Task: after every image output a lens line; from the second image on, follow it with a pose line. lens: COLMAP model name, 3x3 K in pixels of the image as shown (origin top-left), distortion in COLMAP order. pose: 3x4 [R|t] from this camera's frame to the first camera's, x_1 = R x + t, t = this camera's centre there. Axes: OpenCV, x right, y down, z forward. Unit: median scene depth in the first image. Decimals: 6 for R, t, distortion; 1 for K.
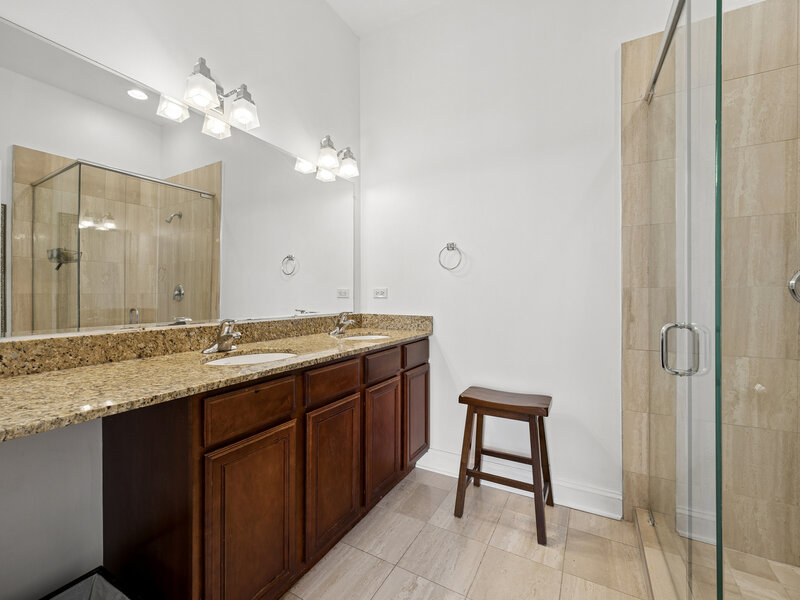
lens RADIAL K [[350.2, 0, 402.7], [0, 350.2, 297.7], [0, 0, 1]] dist [0.001195, 0.000504]
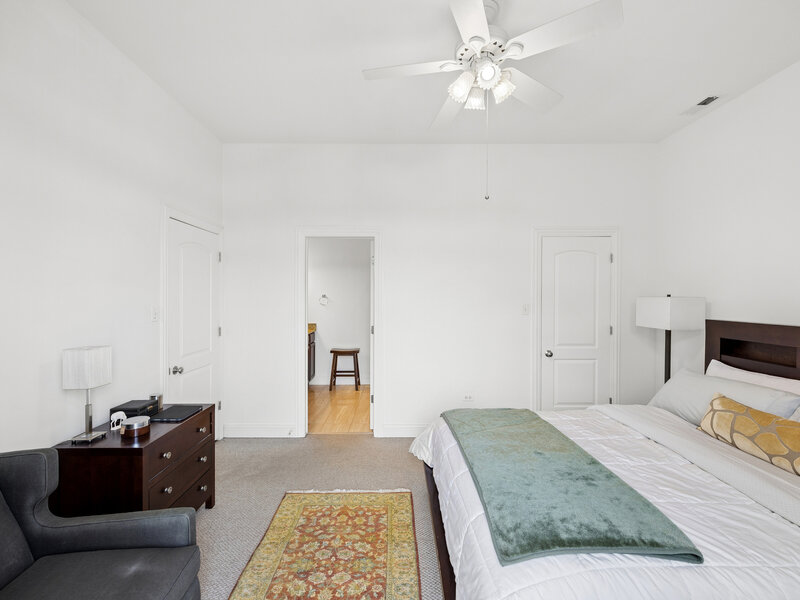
lens RADIAL K [[350.2, 0, 402.7], [0, 350.2, 297.7], [0, 0, 1]] dist [0.001195, 0.000504]
pose [[0.872072, -0.005193, 0.489351, -0.775586], [0.004082, 0.999986, 0.003338, -0.174551], [-0.489361, -0.000913, 0.872081, -1.927056]]
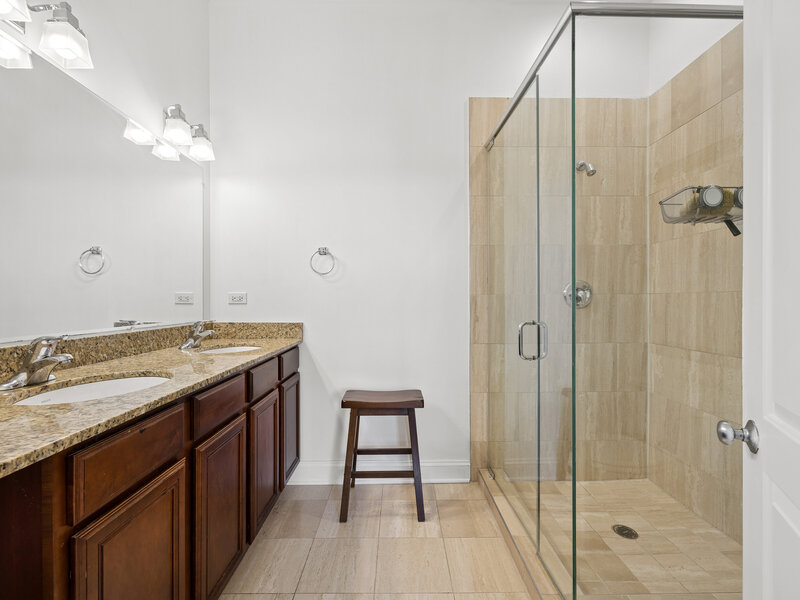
lens RADIAL K [[346.6, 0, 401.6], [0, 346.6, 302.2], [0, 0, 1]] dist [-0.000845, 0.000002]
pose [[0.868466, -0.004436, 0.495729, -0.192110], [0.005424, 0.999985, -0.000554, -0.001291], [-0.495719, 0.003170, 0.868477, 0.056048]]
